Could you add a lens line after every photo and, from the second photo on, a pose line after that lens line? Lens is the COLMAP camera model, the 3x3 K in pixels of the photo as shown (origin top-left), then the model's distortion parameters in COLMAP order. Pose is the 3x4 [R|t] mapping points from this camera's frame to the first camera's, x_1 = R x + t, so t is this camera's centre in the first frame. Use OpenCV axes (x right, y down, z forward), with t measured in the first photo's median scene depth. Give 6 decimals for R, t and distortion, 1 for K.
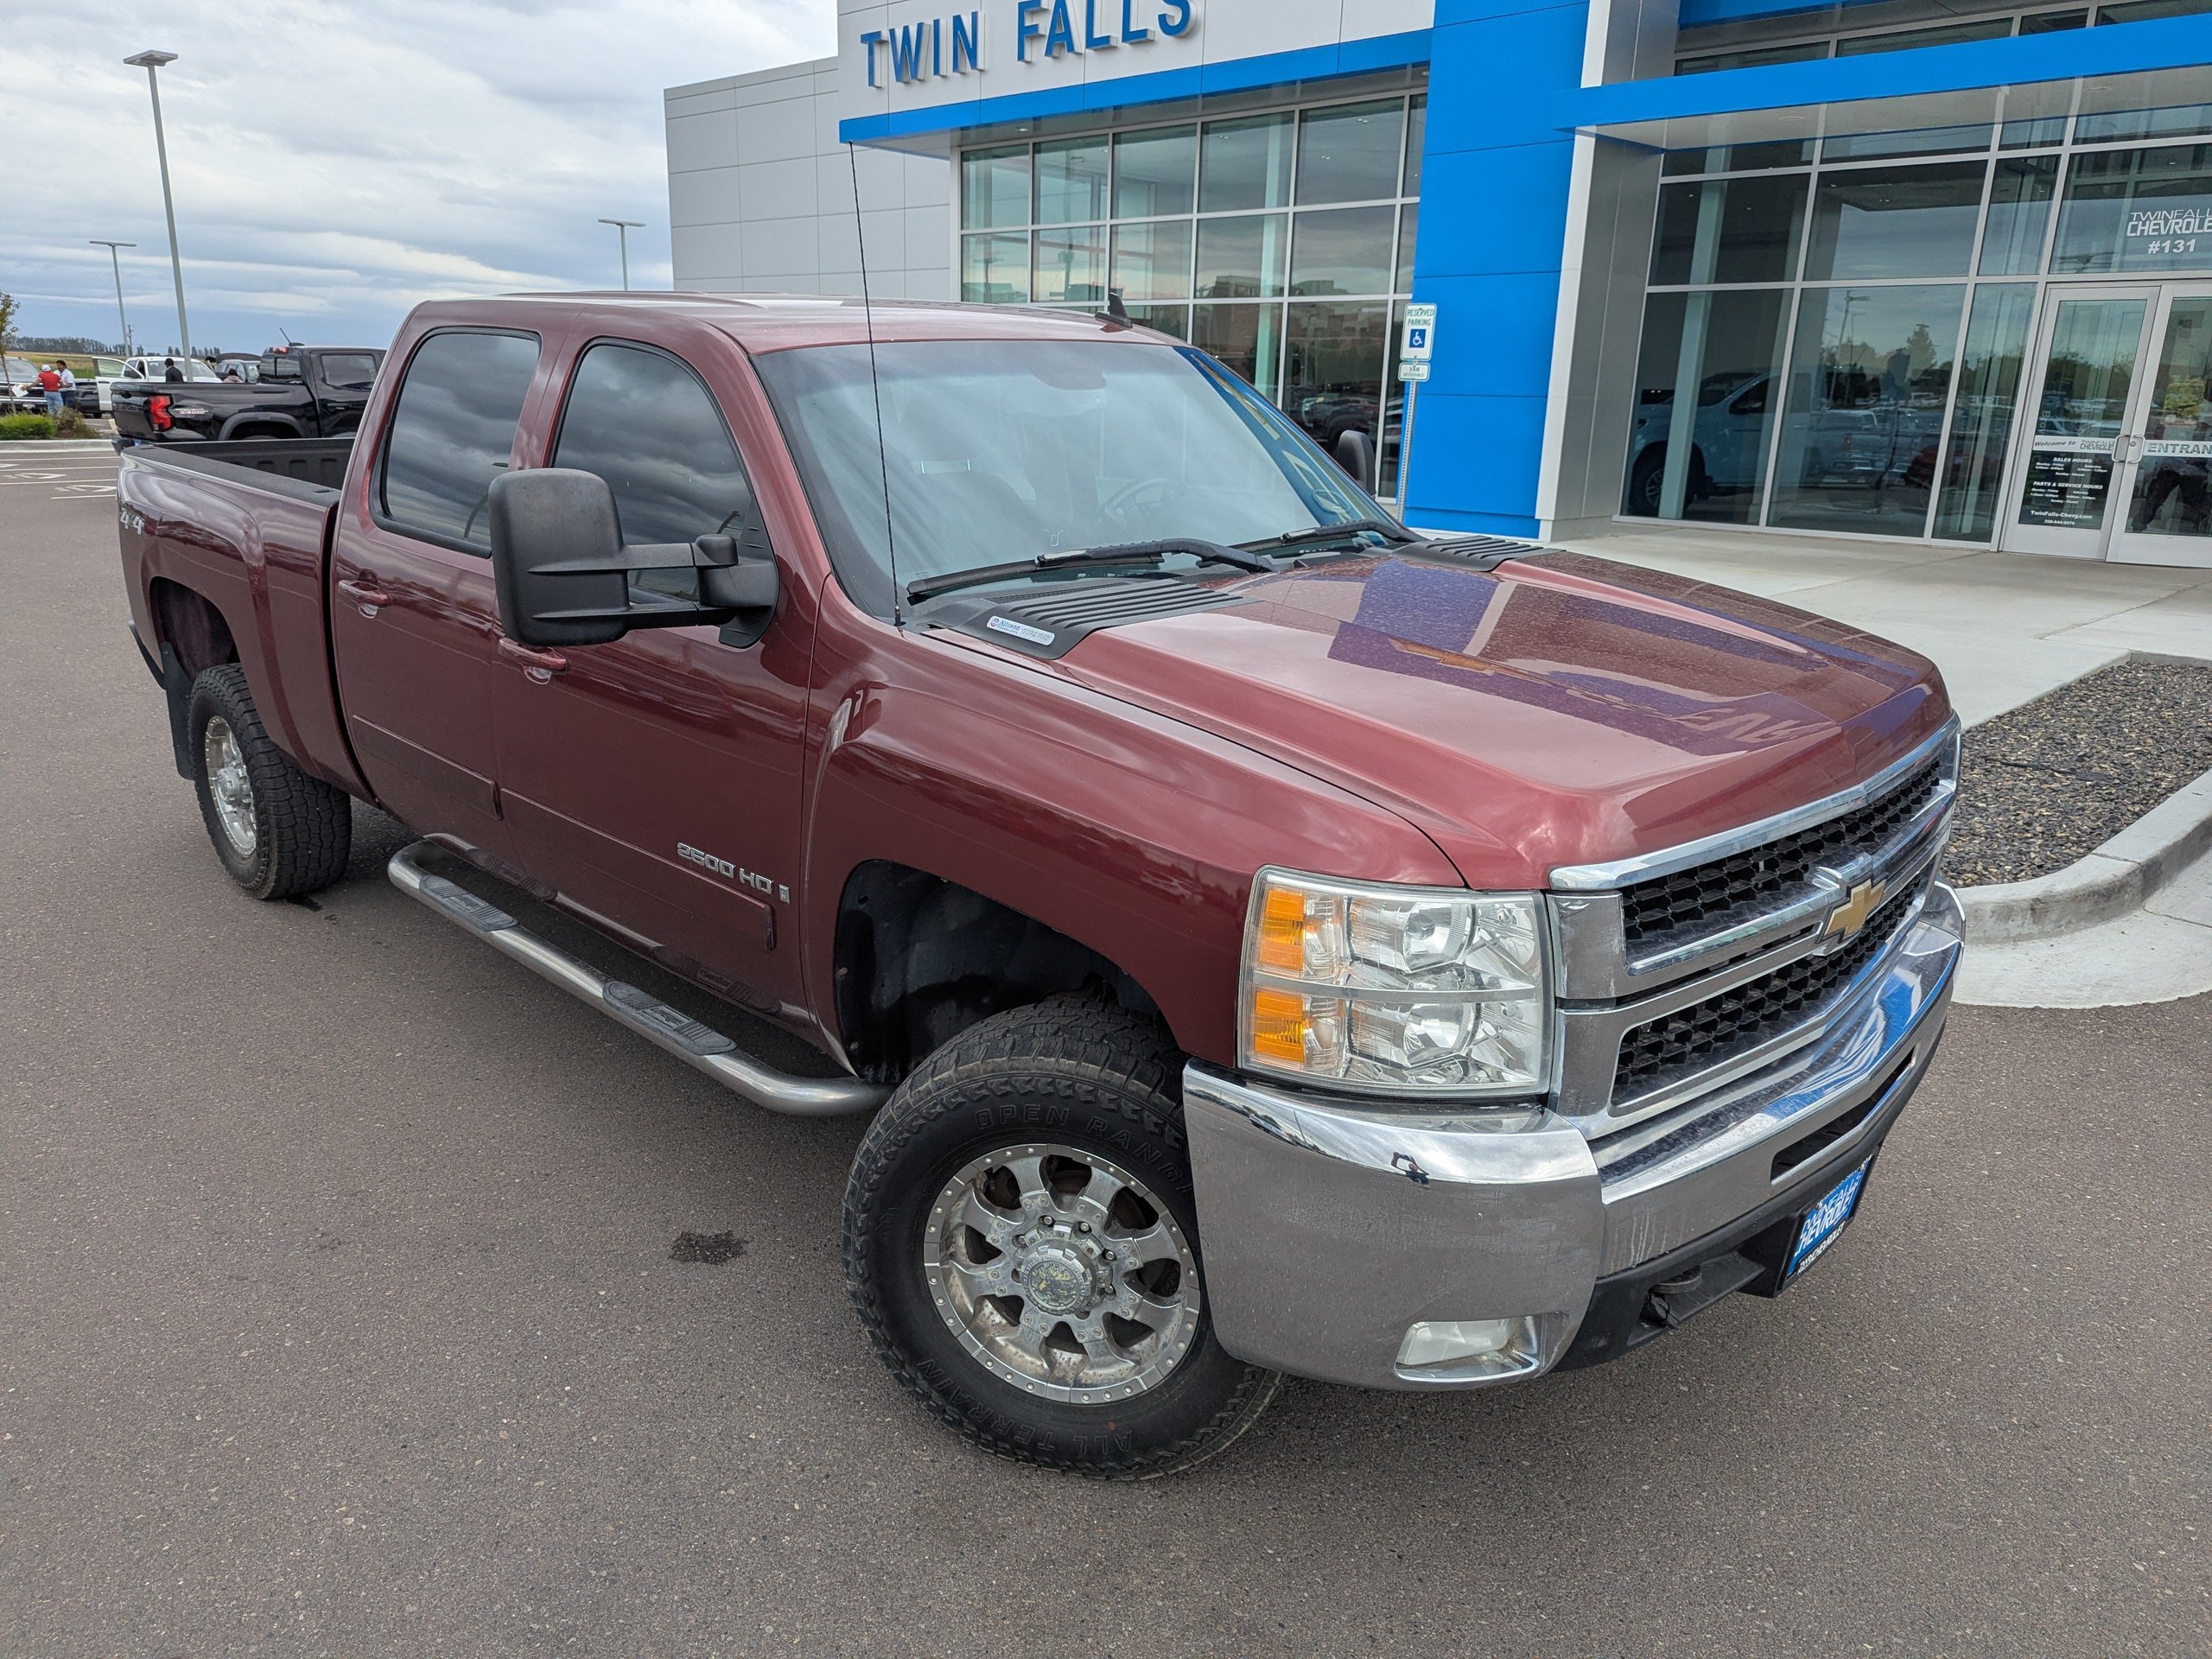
lens RADIAL K [[1568.5, 0, 1110.9], [0, 1568.5, 811.5], [0, 0, 1]] dist [0.066536, -0.063986]
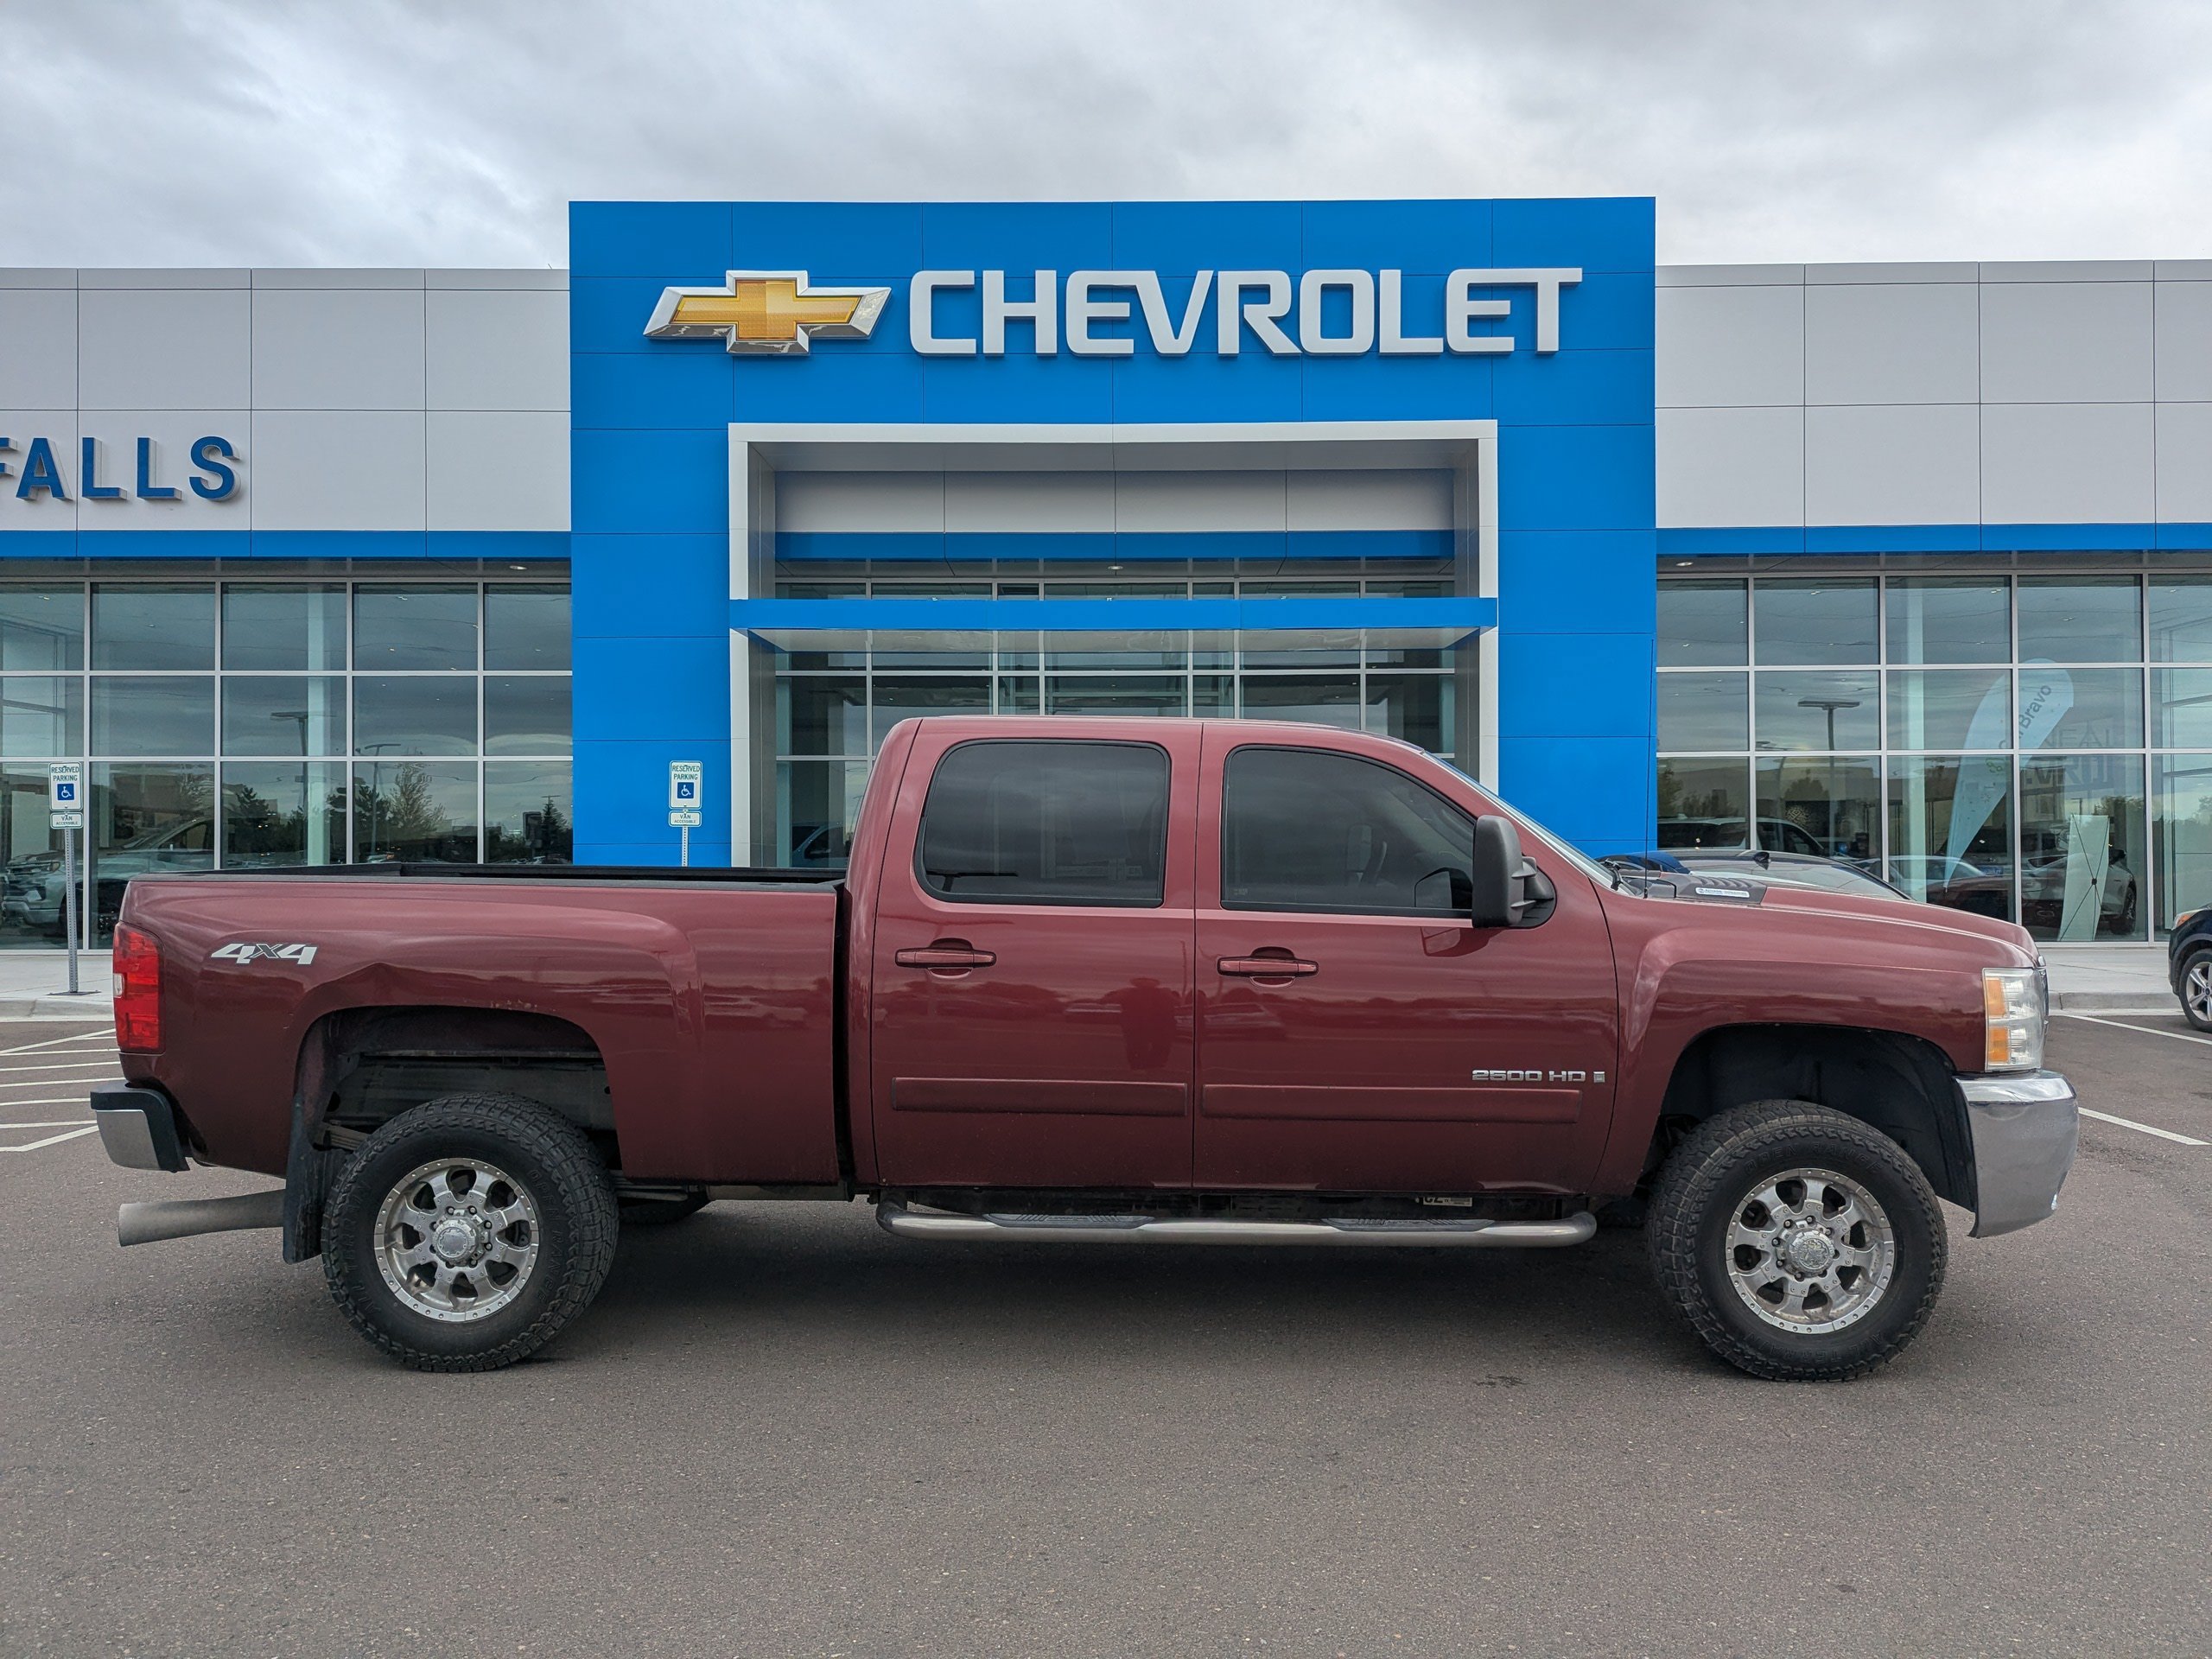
lens RADIAL K [[1549.1, 0, 1115.5], [0, 1549.1, 835.7], [0, 0, 1]] dist [0.069996, -0.069836]
pose [[0.717304, -0.012008, 0.696656, -0.314771], [0.201761, 0.960594, -0.191183, 0.004191], [-0.666909, 0.277694, 0.691462, 0.035057]]
